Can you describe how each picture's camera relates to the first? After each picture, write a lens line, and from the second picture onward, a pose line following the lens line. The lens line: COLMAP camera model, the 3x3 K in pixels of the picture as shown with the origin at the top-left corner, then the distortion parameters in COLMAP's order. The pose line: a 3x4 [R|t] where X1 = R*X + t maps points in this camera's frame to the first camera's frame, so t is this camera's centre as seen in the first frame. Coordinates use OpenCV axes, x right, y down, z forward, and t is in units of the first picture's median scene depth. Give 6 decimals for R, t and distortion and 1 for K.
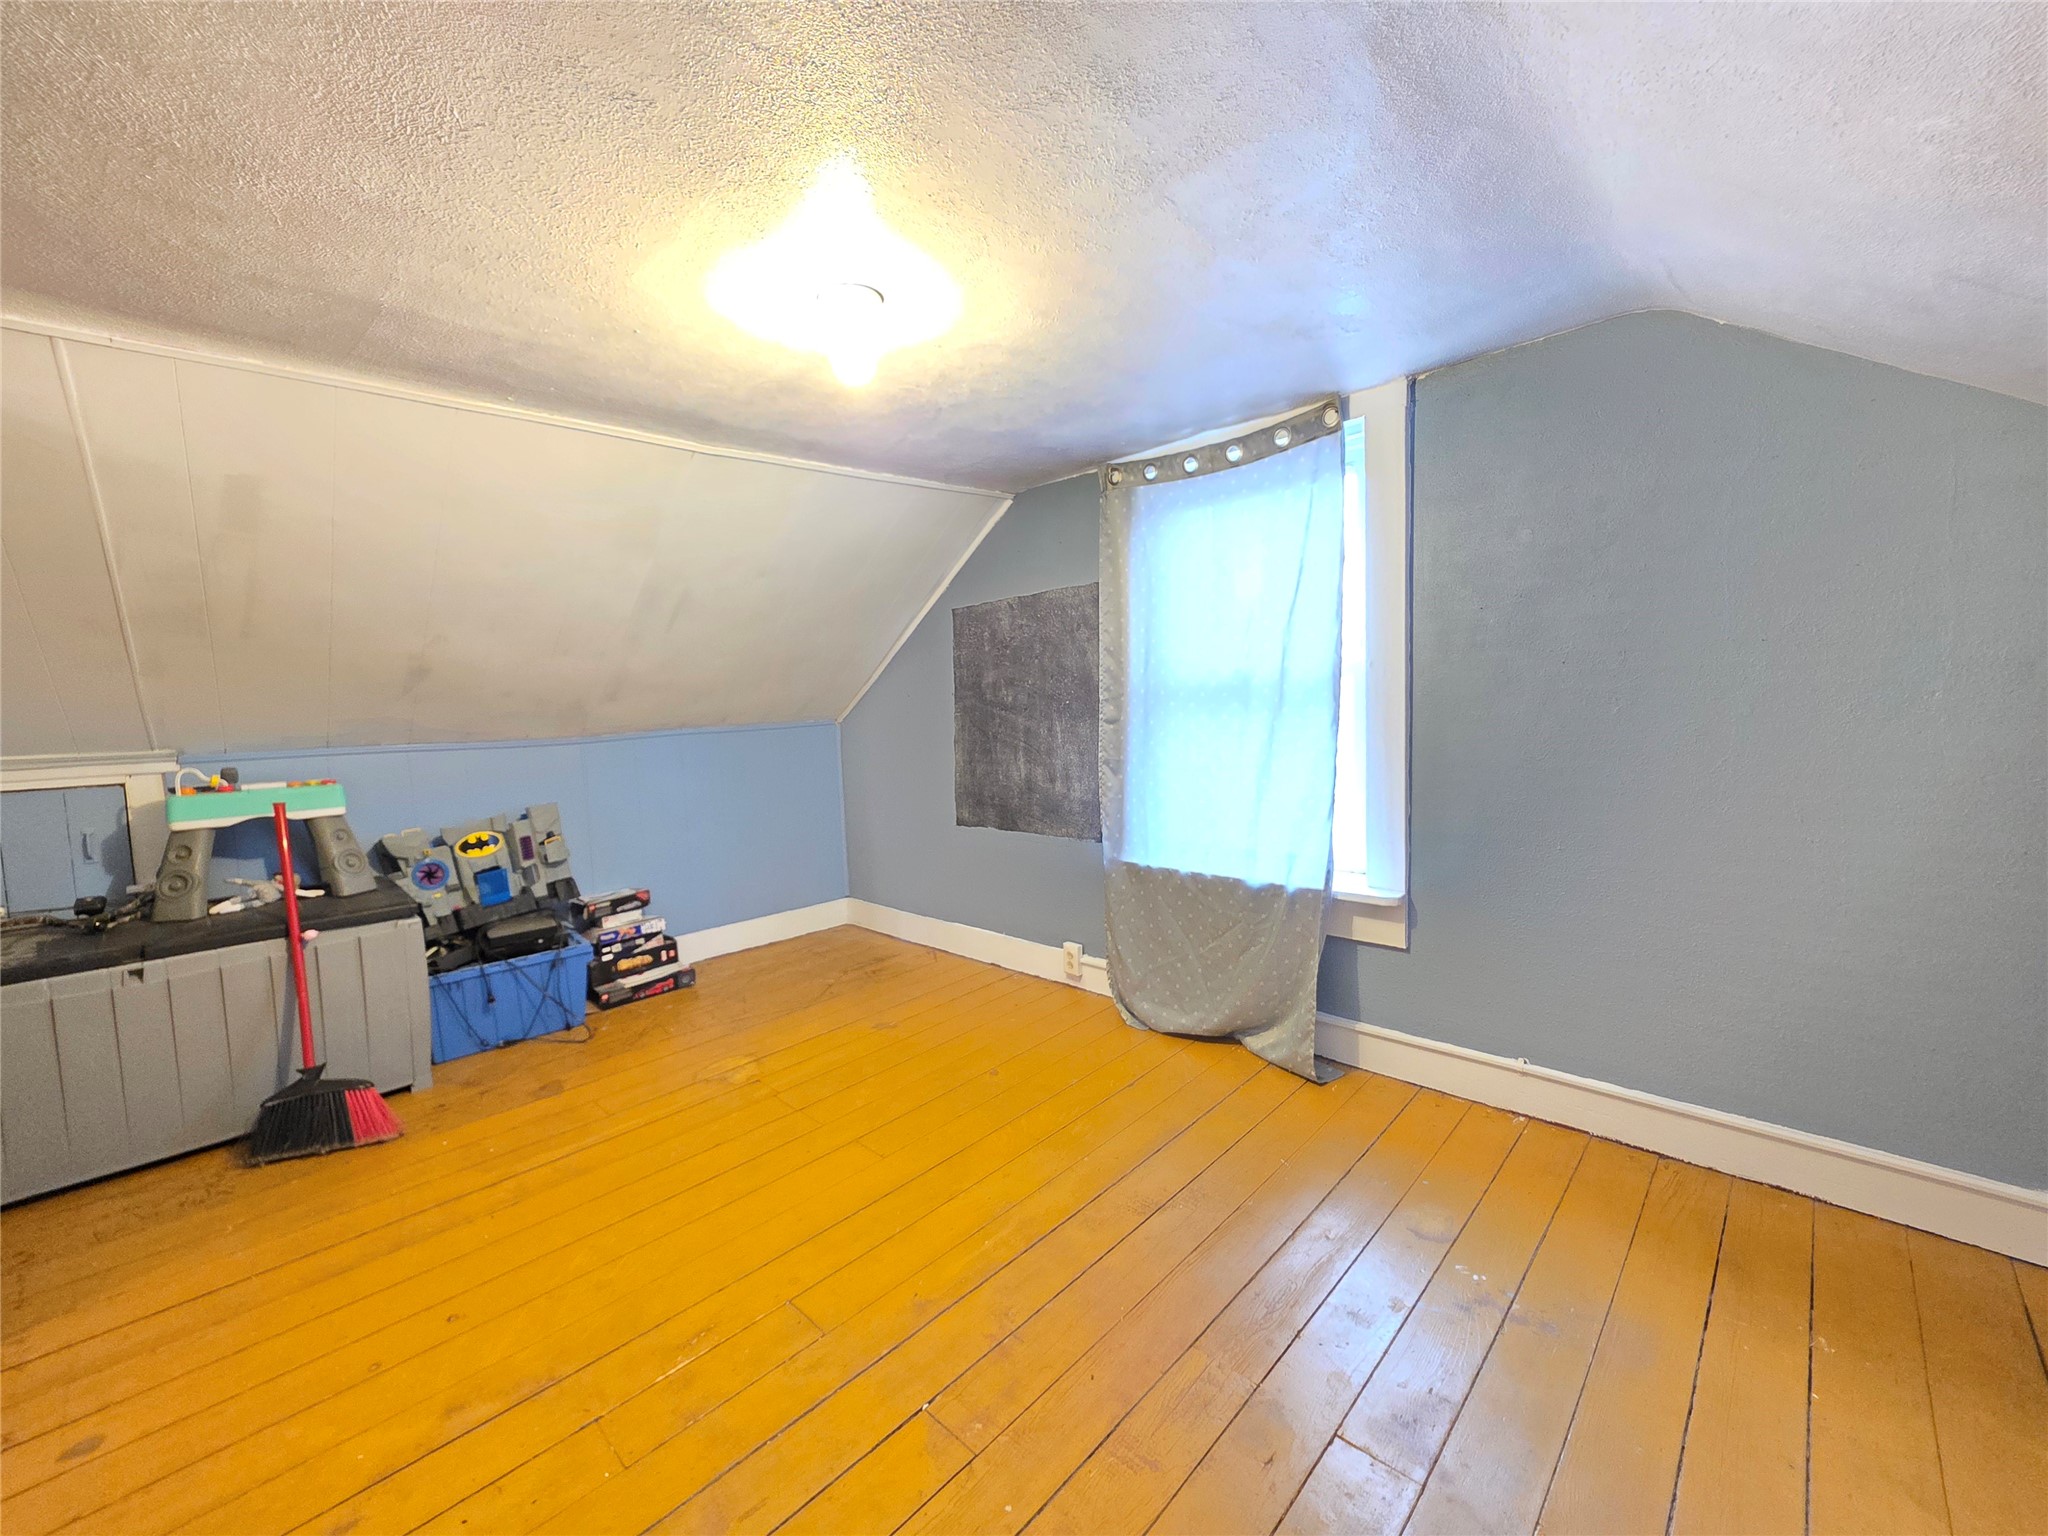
lens RADIAL K [[825.3, 0, 1038.9], [0, 825.3, 768.7], [0, 0, 1]] dist [0.002776, -0.000554]
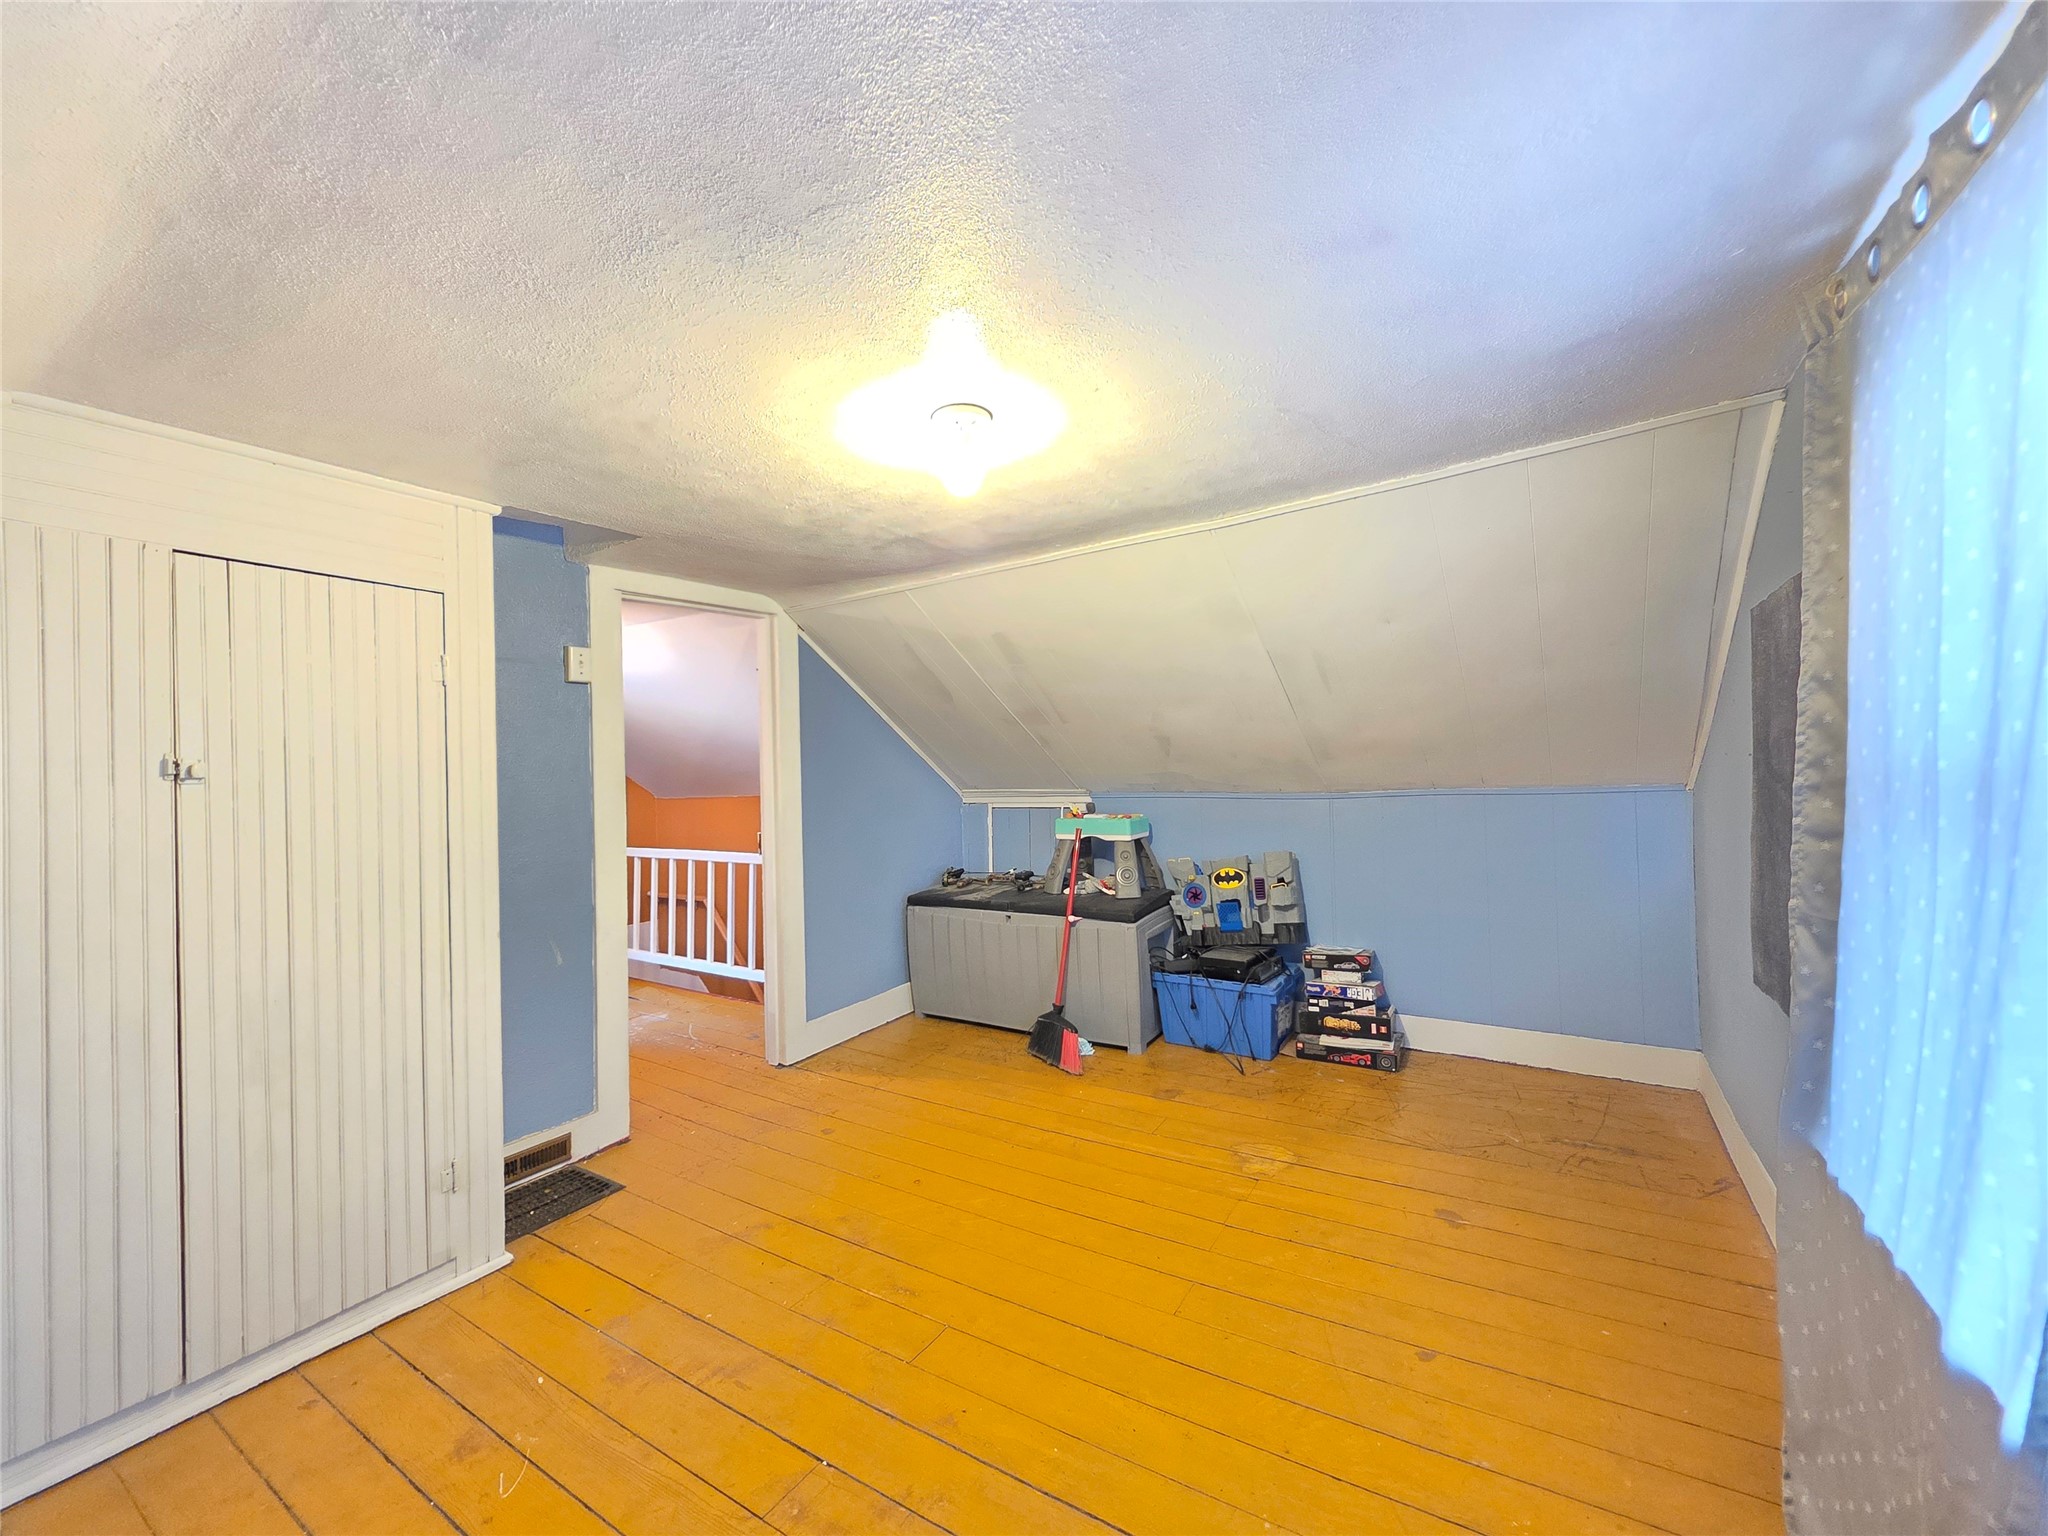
lens RADIAL K [[825.3, 0, 1022.9], [0, 825.3, 766.6], [0, 0, 1]] dist [0.002776, -0.000554]
pose [[0.200472, 0.029211, -0.979264, 0.441804], [-0.059362, 0.998081, 0.017620, -0.075701], [0.977899, 0.054598, 0.201821, 0.466786]]
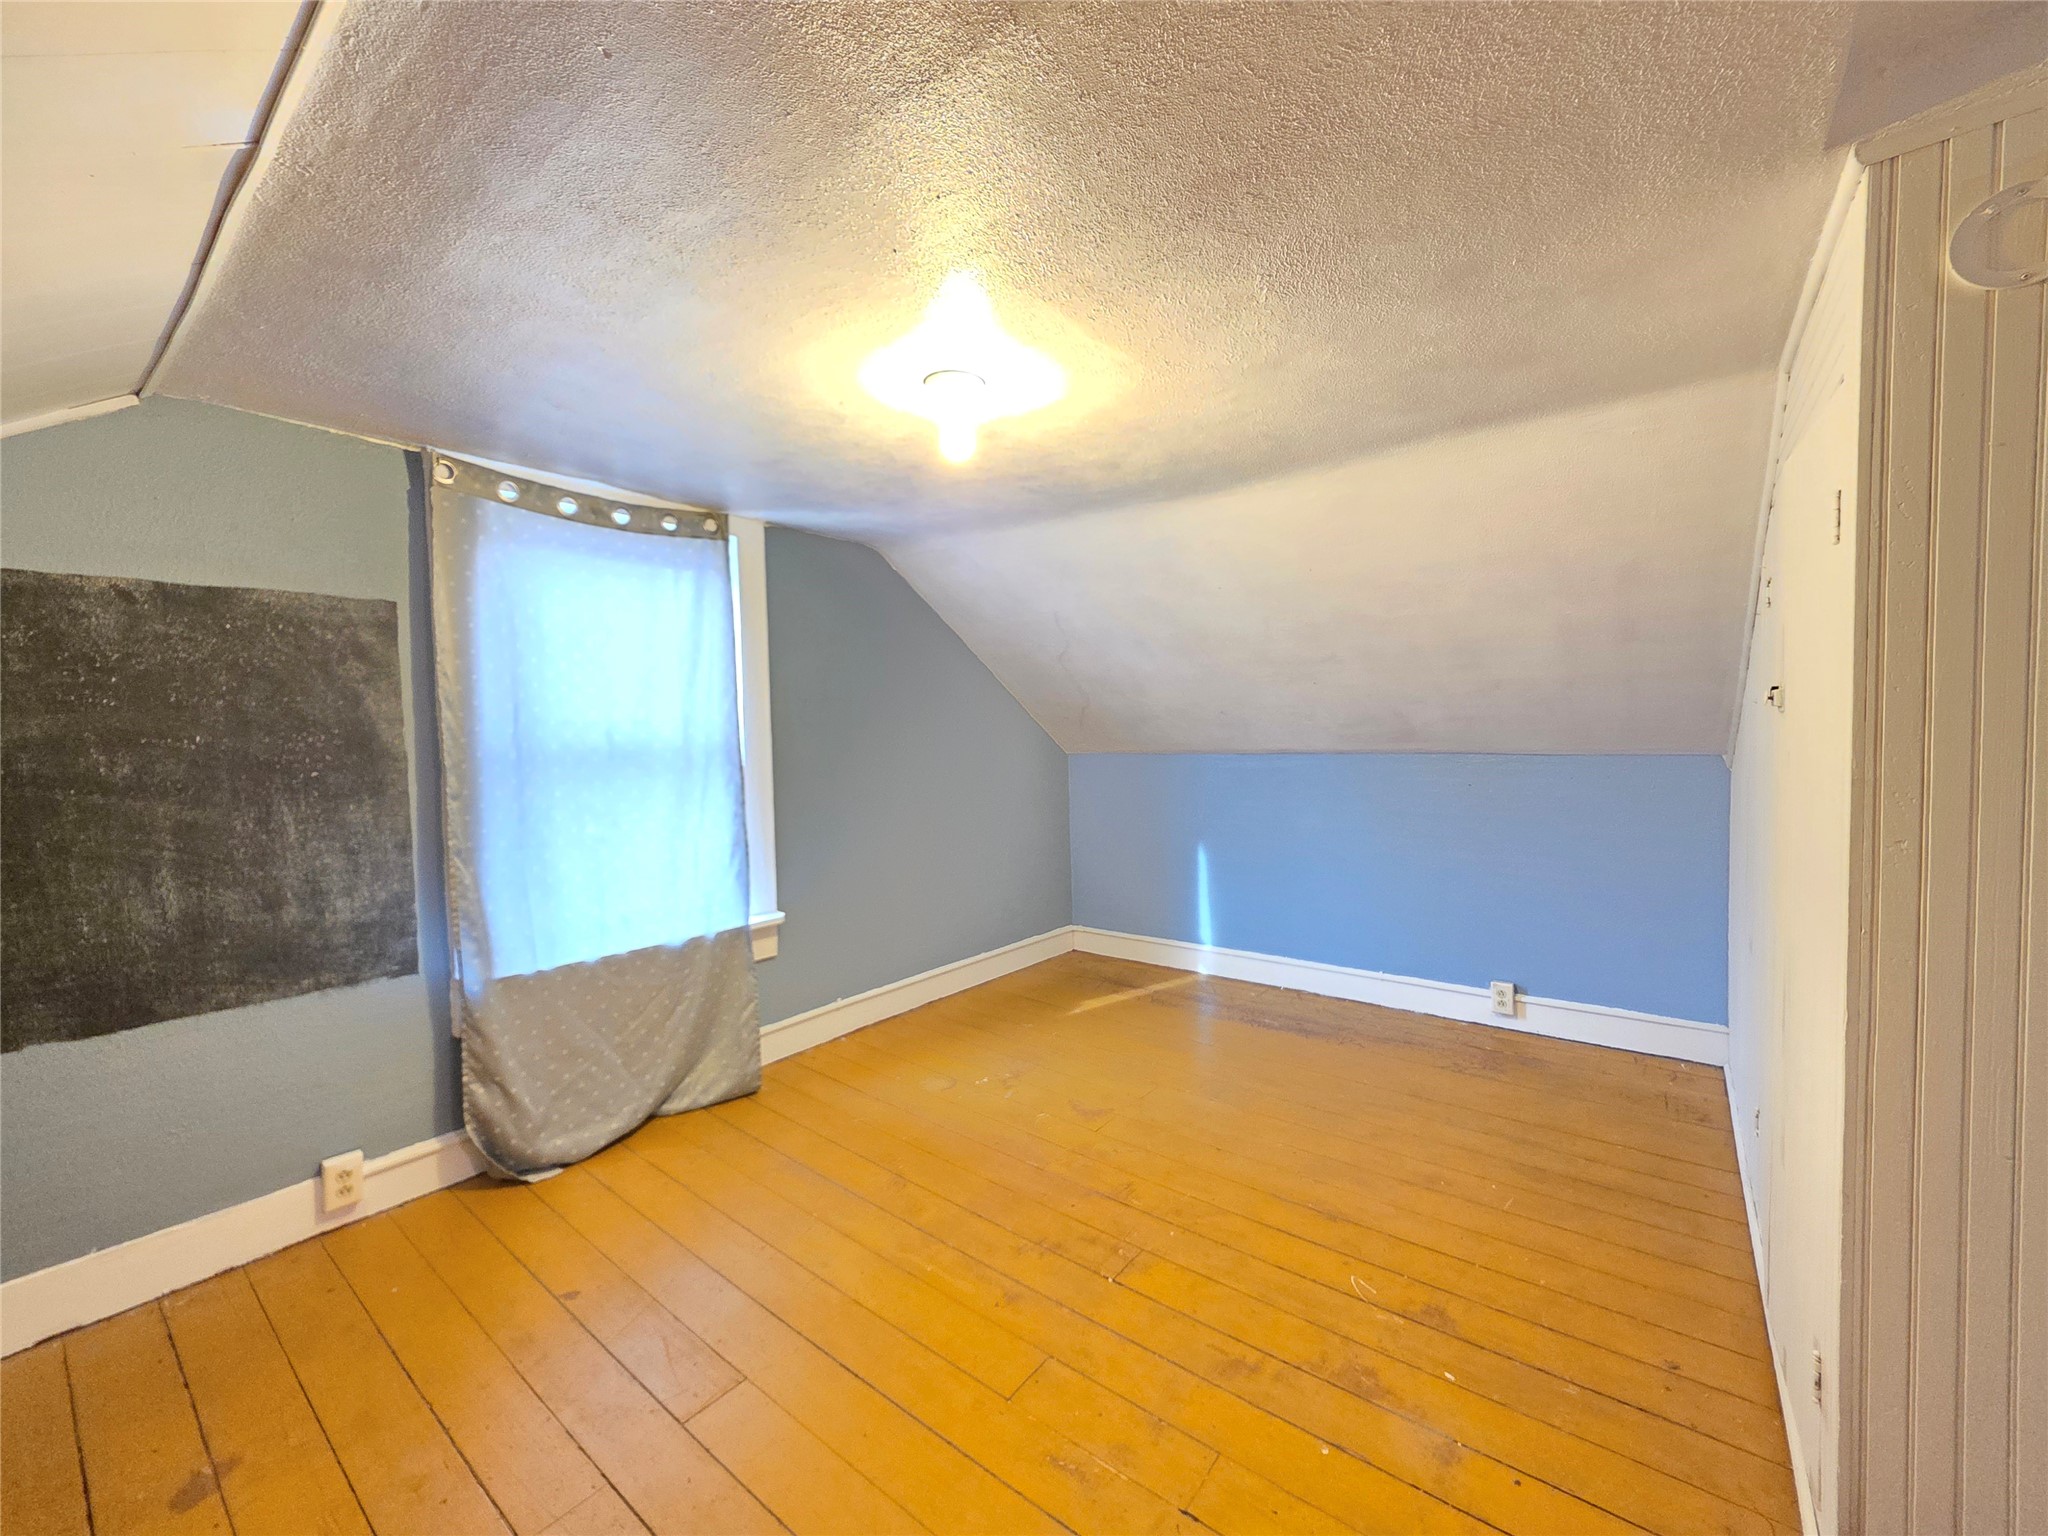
lens RADIAL K [[825.3, 0, 1020.7], [0, 825.3, 770.7], [0, 0, 1]] dist [0.002776, -0.000554]
pose [[-0.097742, -0.010817, 0.995153, -0.686851], [0.099723, 0.994802, 0.020608, -0.045190], [-0.990203, 0.101253, -0.096156, 0.563037]]
